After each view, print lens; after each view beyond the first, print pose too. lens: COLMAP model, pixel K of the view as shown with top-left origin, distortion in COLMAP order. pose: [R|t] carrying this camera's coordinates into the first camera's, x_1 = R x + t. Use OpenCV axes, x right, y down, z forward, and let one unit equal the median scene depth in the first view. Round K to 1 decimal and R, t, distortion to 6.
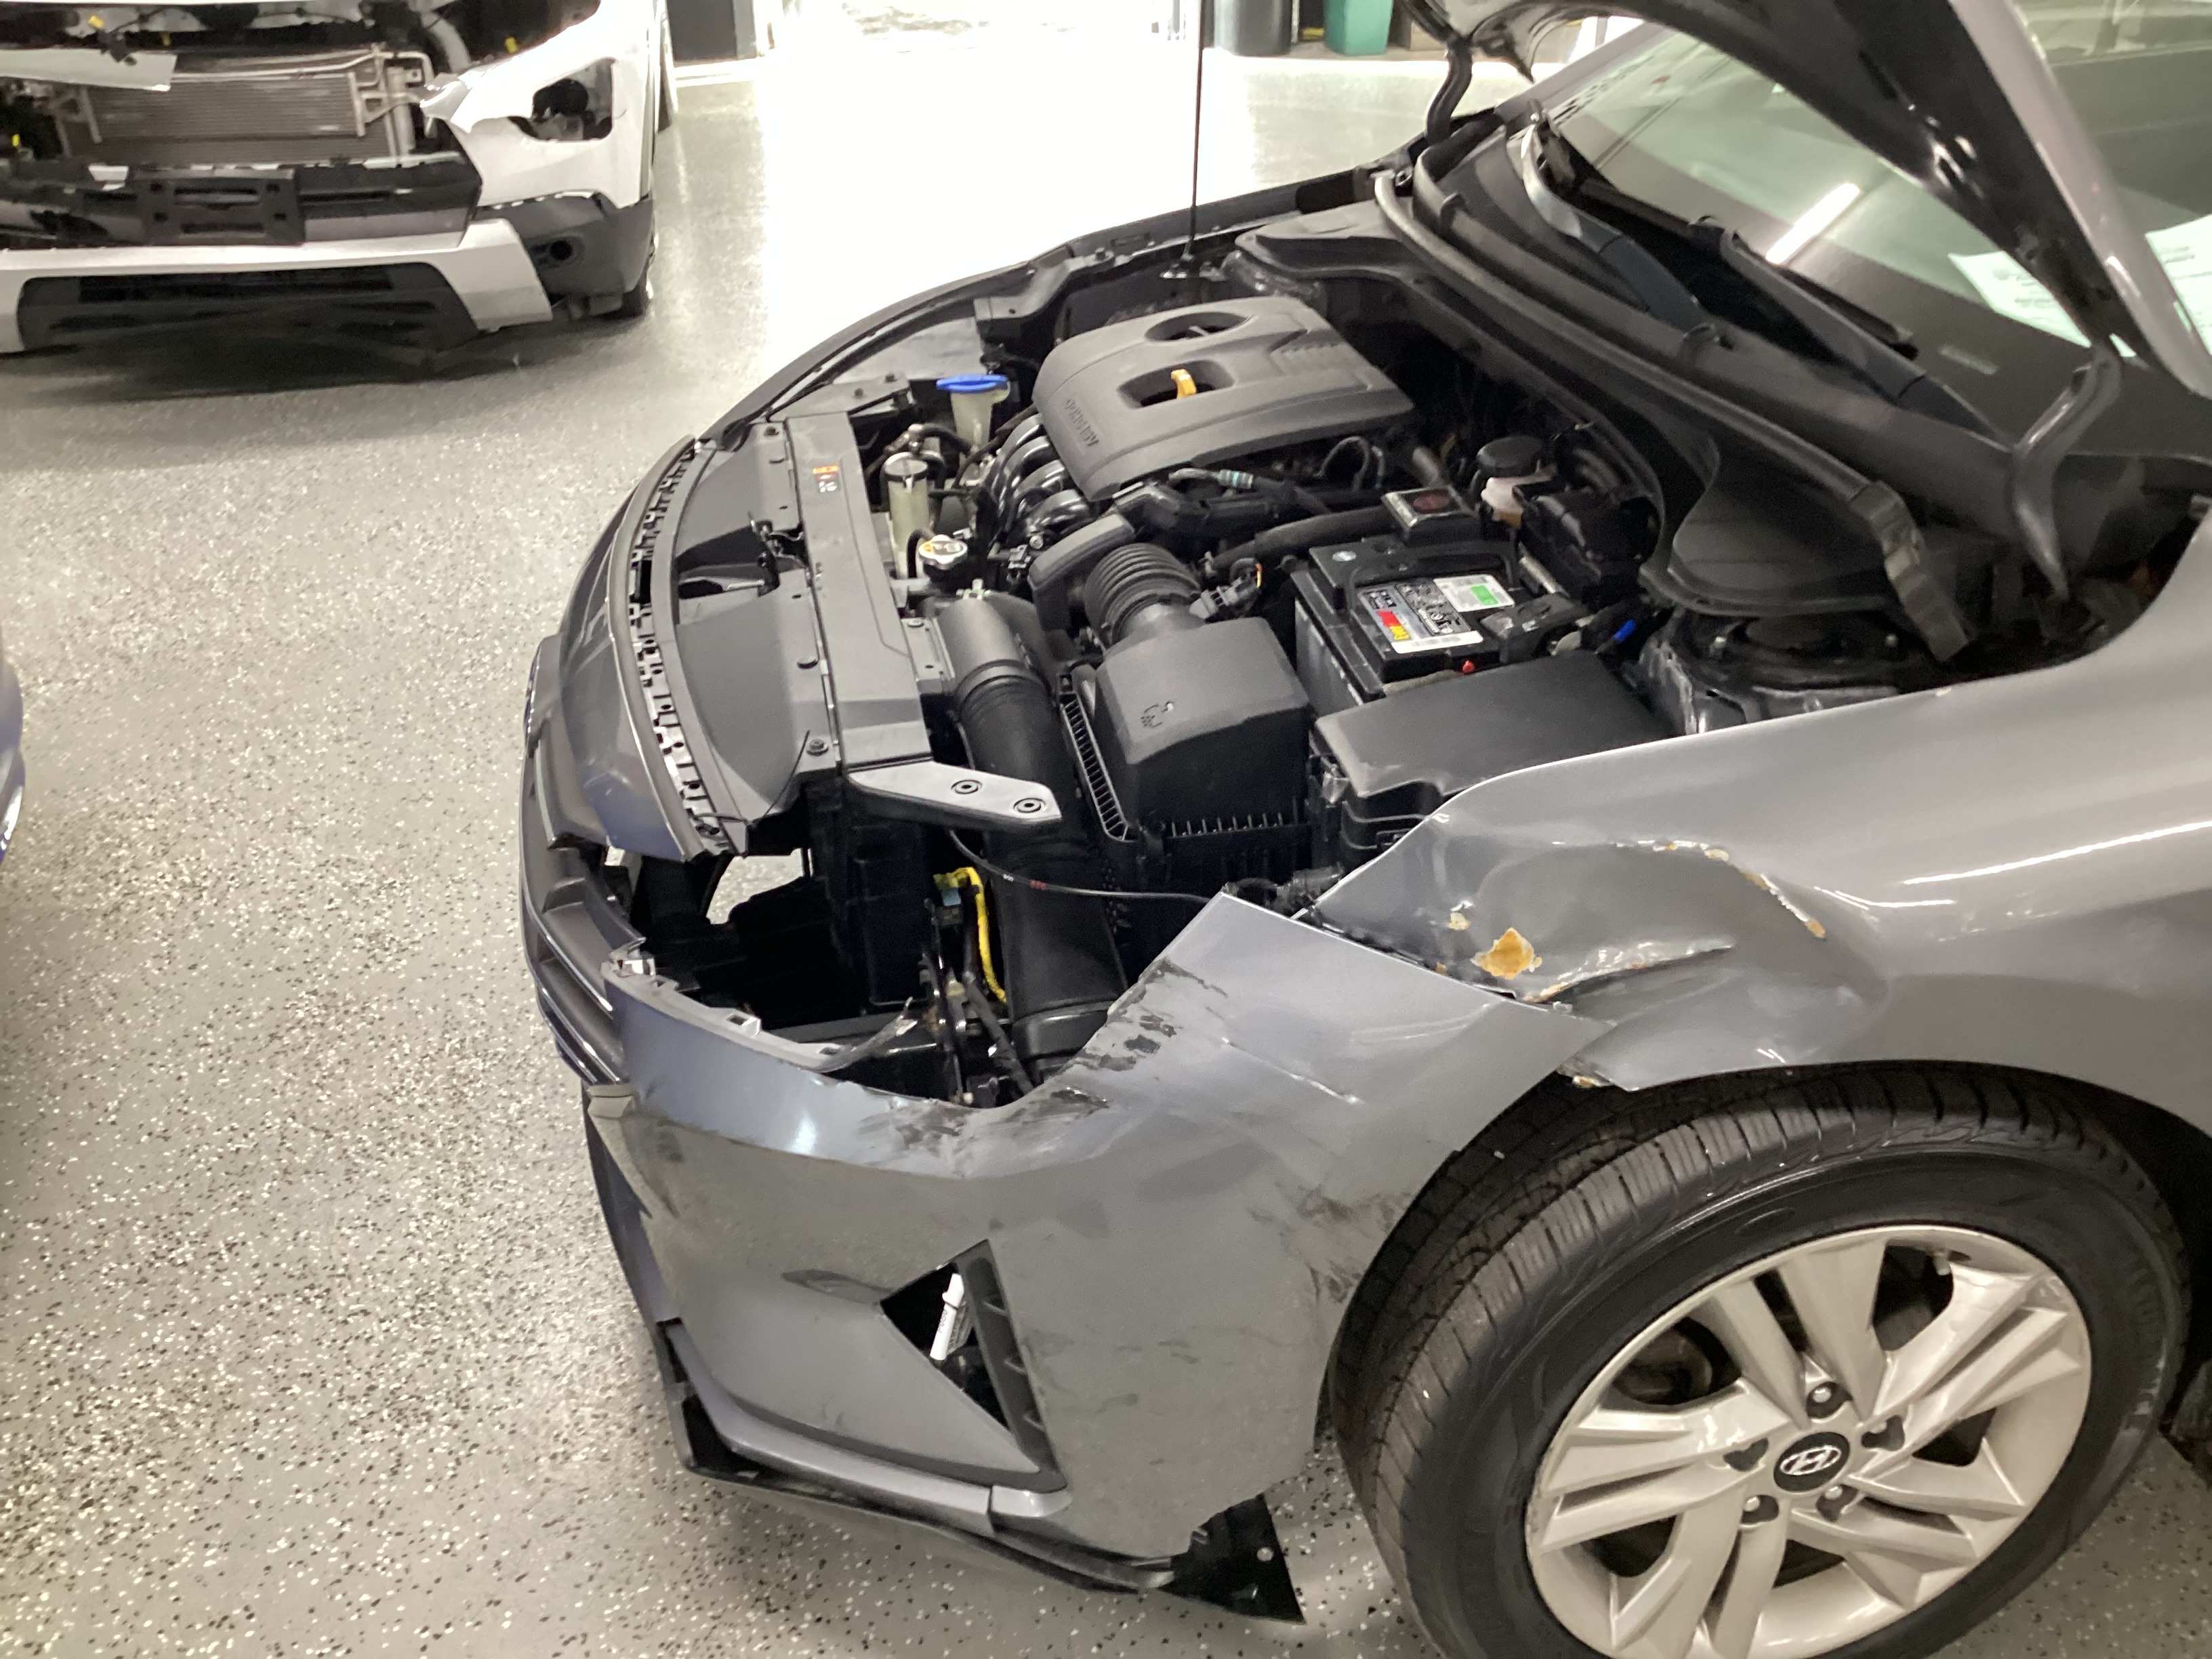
lens RADIAL K [[2029.1, 0, 1106.0], [0, 2029.1, 829.5], [0, 0, 1]] dist [0.125654, -0.270055]
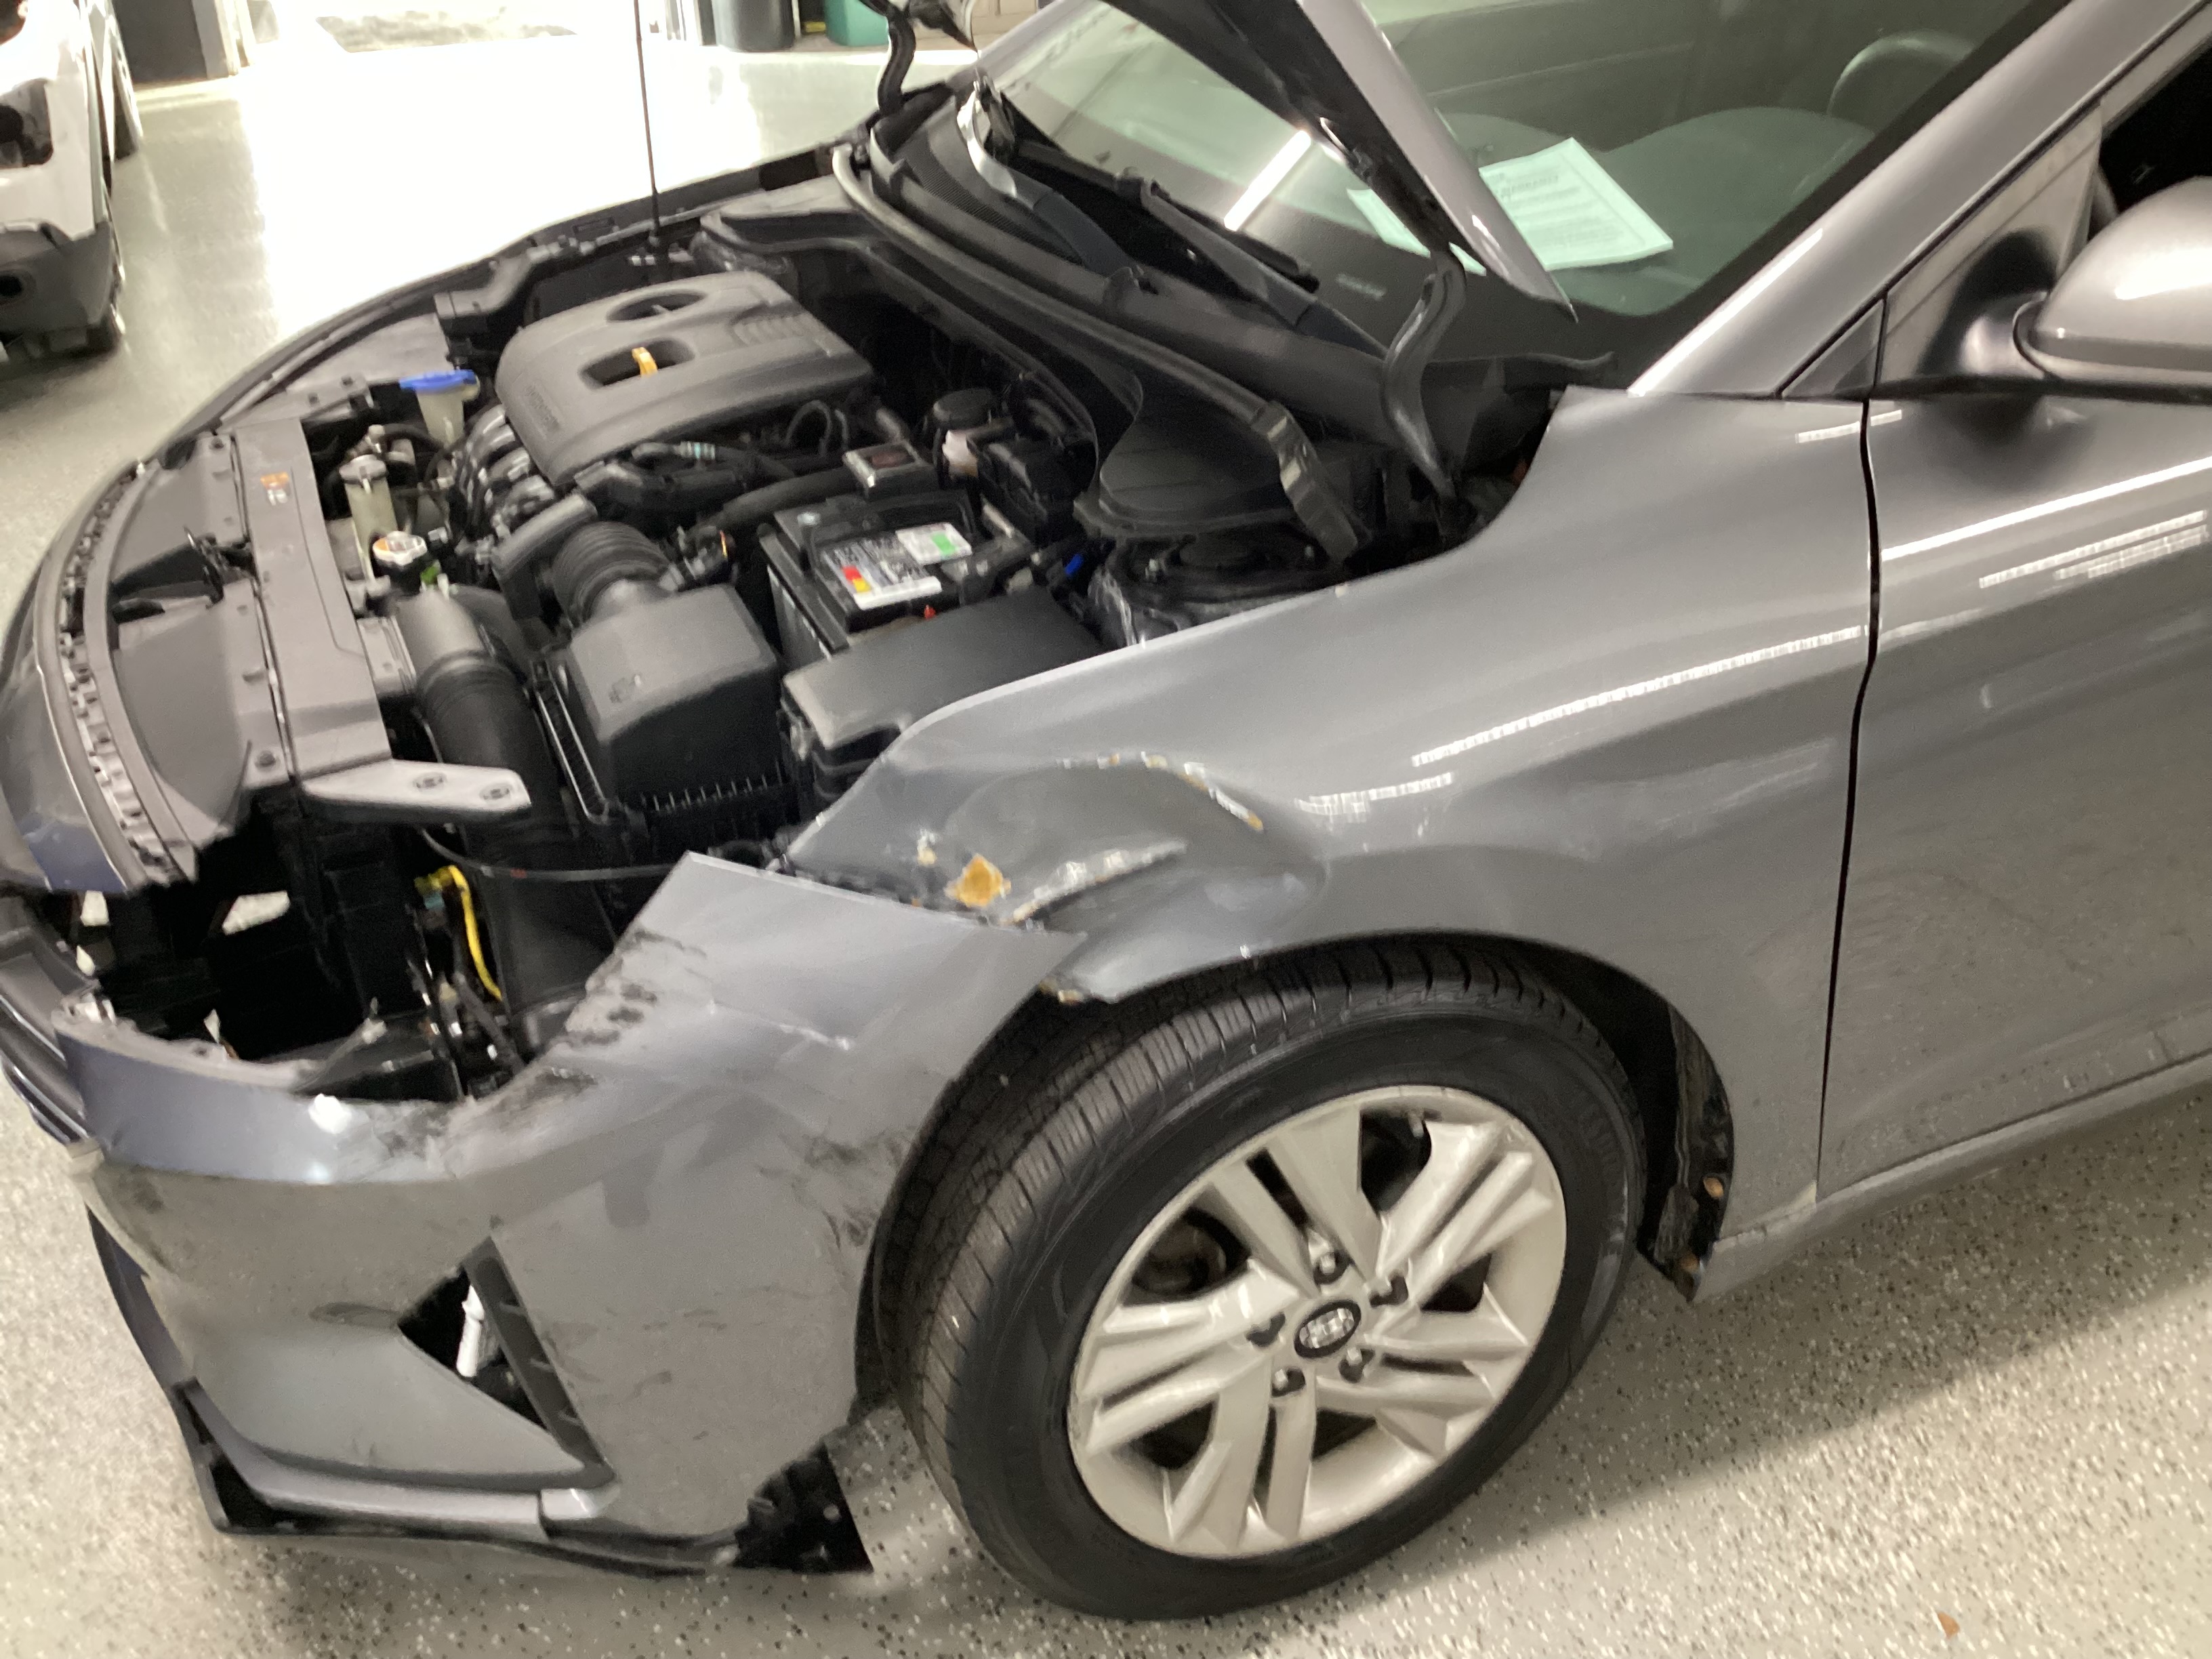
lens RADIAL K [[2041.9, 0, 1106.0], [0, 2041.9, 829.5], [0, 0, 1]] dist [0.126105, -0.287994]
pose [[0.976323, -0.110051, 0.186233, 0.058201], [0.110265, 0.993859, 0.009237, 0.026865], [-0.186105, 0.011517, 0.982462, -0.022178]]
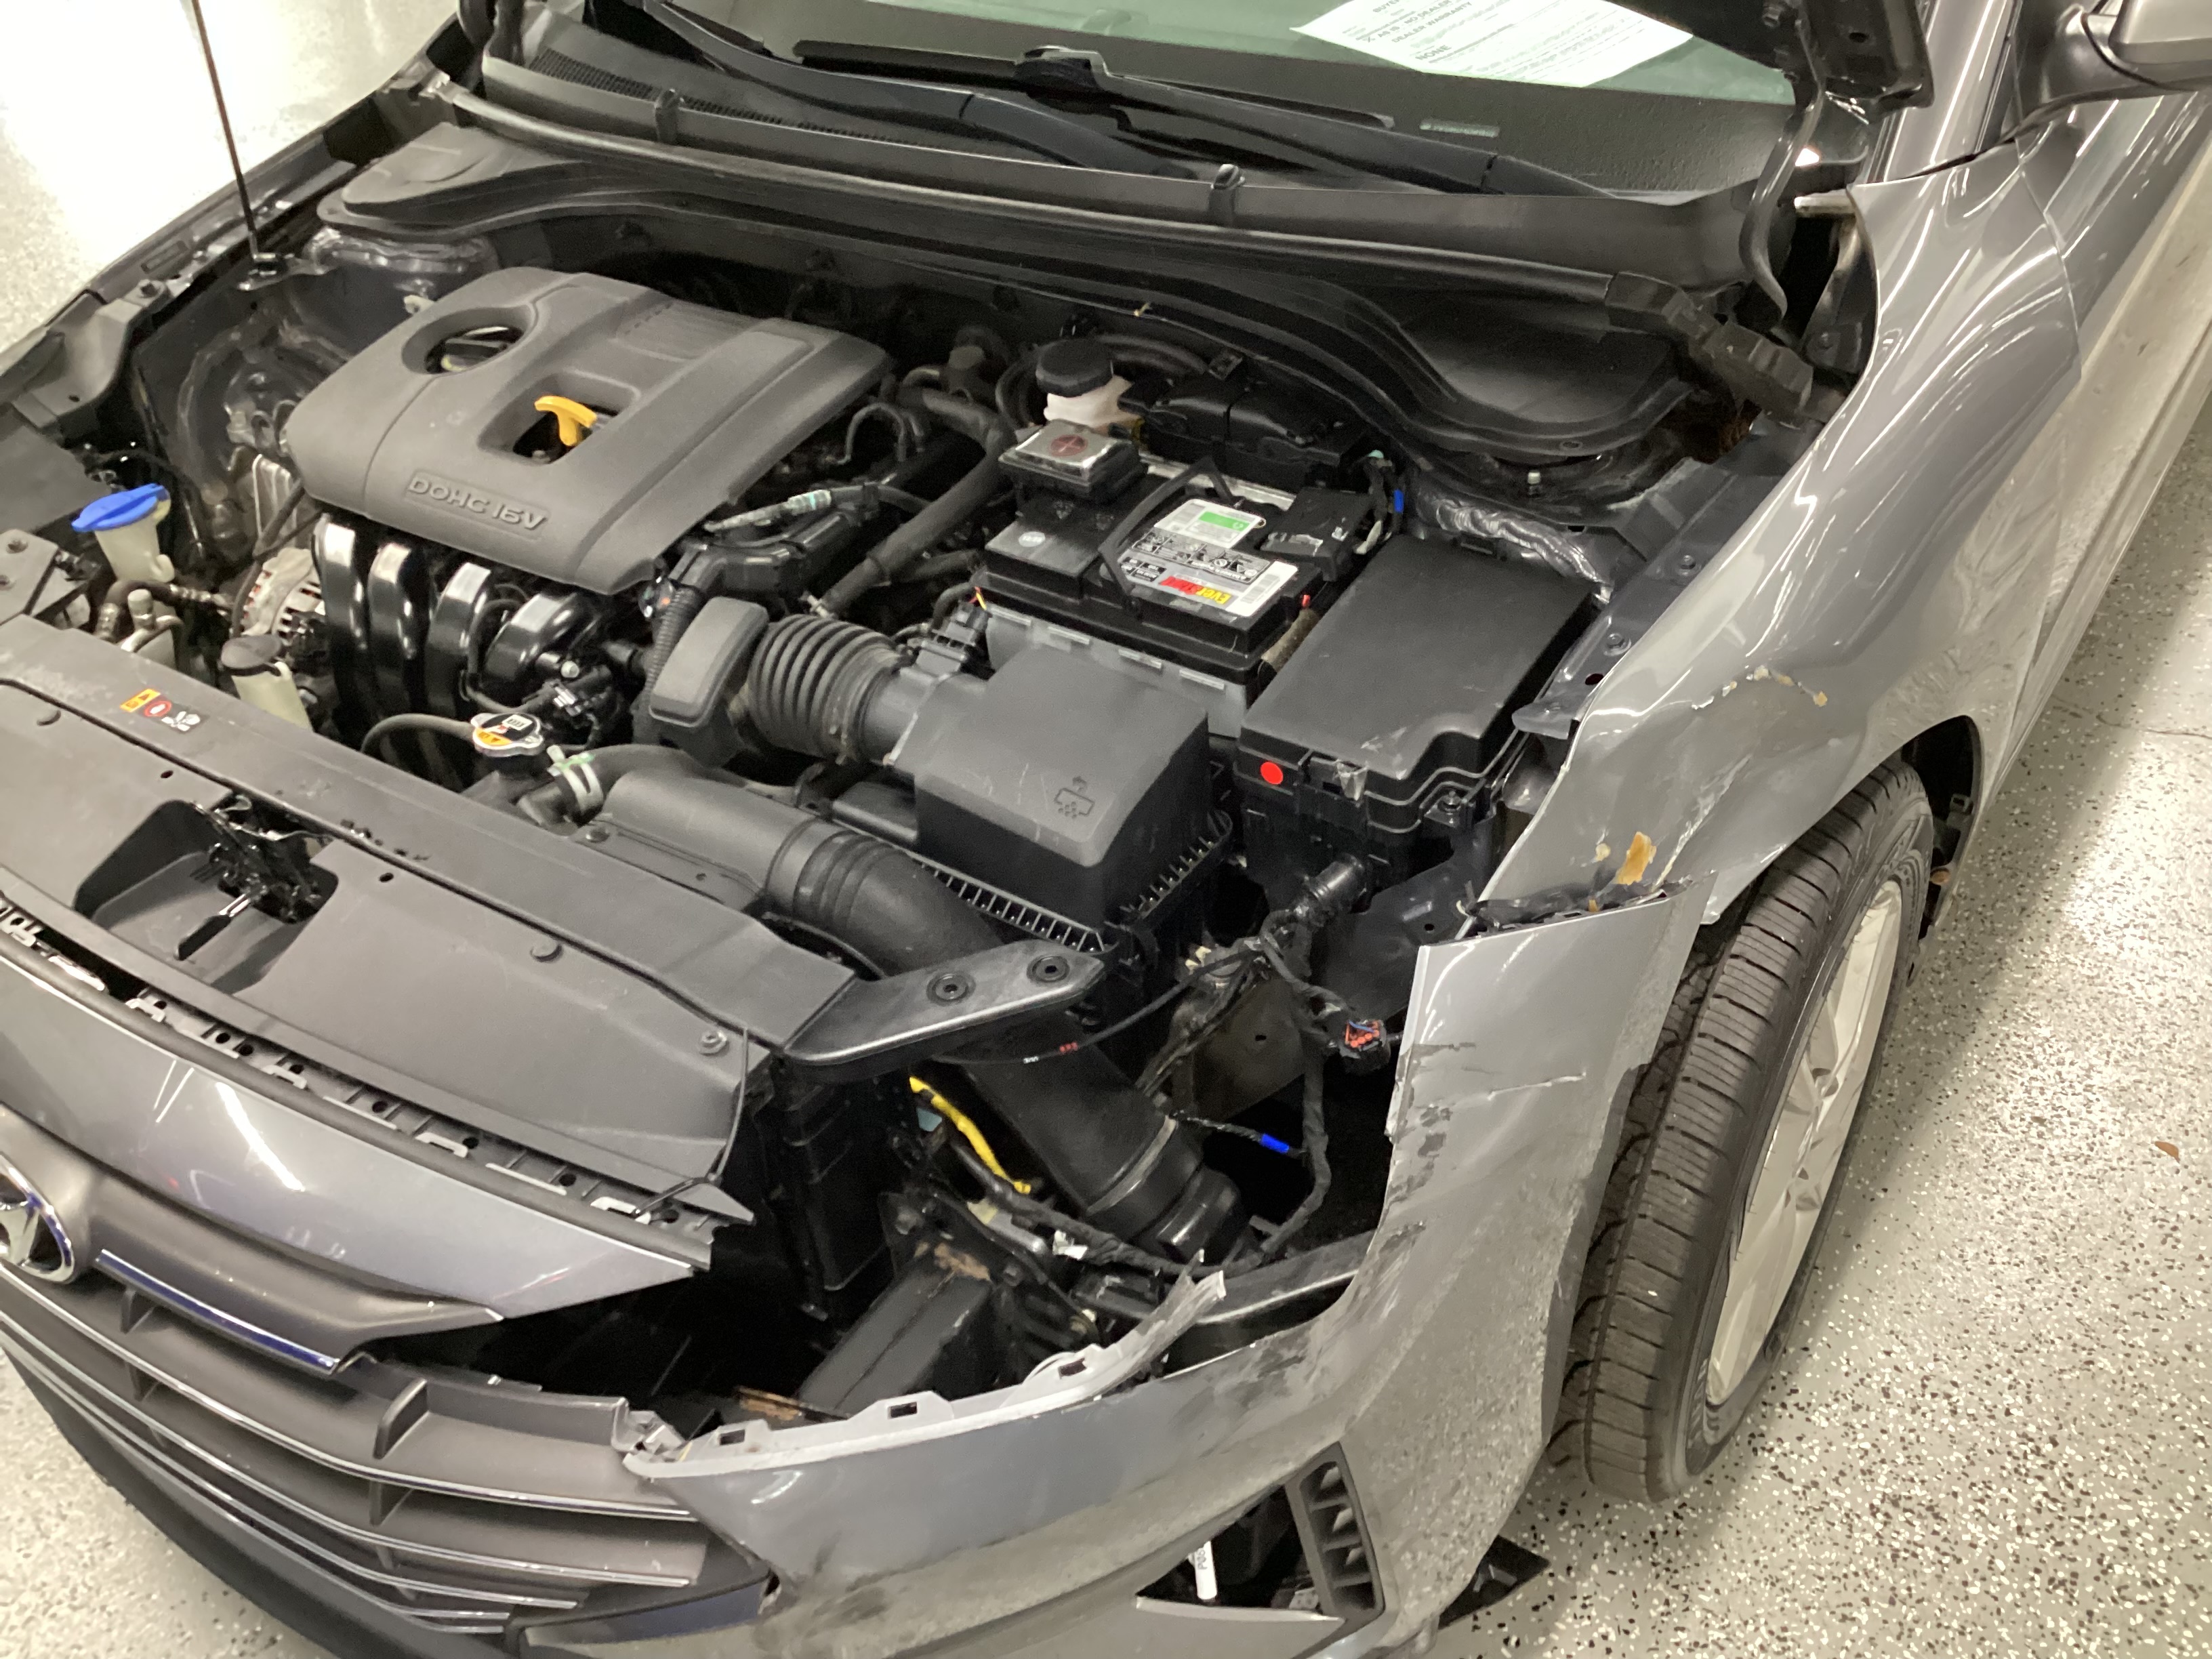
lens RADIAL K [[2021.9, 0, 1106.0], [0, 2021.9, 829.5], [0, 0, 1]] dist [0.011120, 0.006270]
pose [[0.711438, -0.464637, 0.527227, -0.393120], [0.399323, 0.884631, 0.240767, -0.232448], [-0.578271, 0.039243, 0.814900, 0.303159]]
